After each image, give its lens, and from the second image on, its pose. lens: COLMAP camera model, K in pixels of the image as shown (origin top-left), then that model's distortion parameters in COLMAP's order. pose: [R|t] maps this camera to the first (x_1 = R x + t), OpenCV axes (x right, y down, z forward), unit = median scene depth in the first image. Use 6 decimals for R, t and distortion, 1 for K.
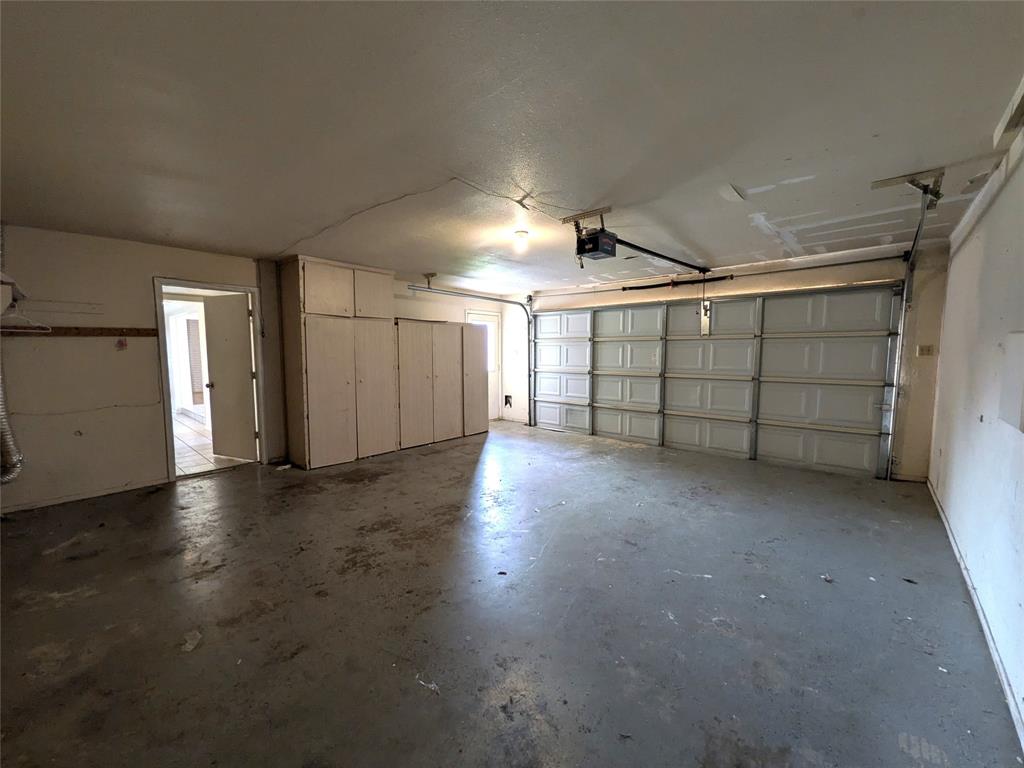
lens RADIAL K [[406.0, 0, 511.7], [0, 406.0, 386.2], [0, 0, 1]] dist [0.002450, 0.000067]
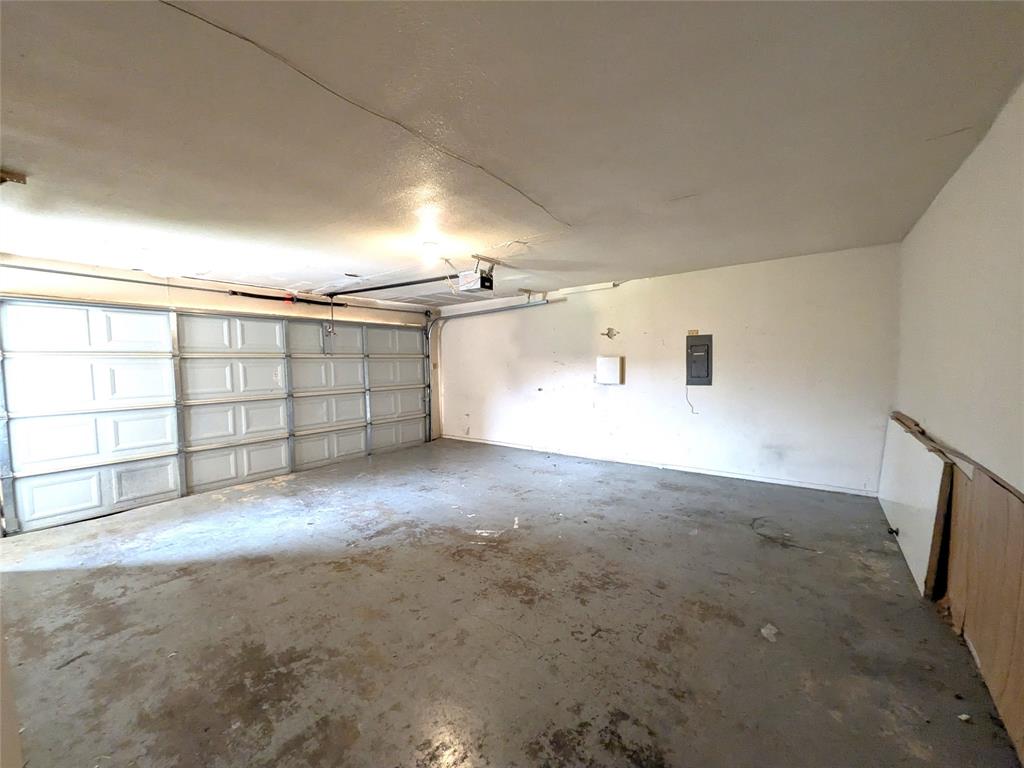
lens RADIAL K [[406.0, 0, 511.7], [0, 406.0, 386.2], [0, 0, 1]] dist [0.002450, 0.000067]
pose [[-0.086437, -0.051117, 0.994945, -0.660357], [0.107570, 0.992365, 0.060330, -0.055411], [-0.990433, 0.112241, -0.080279, 0.632993]]
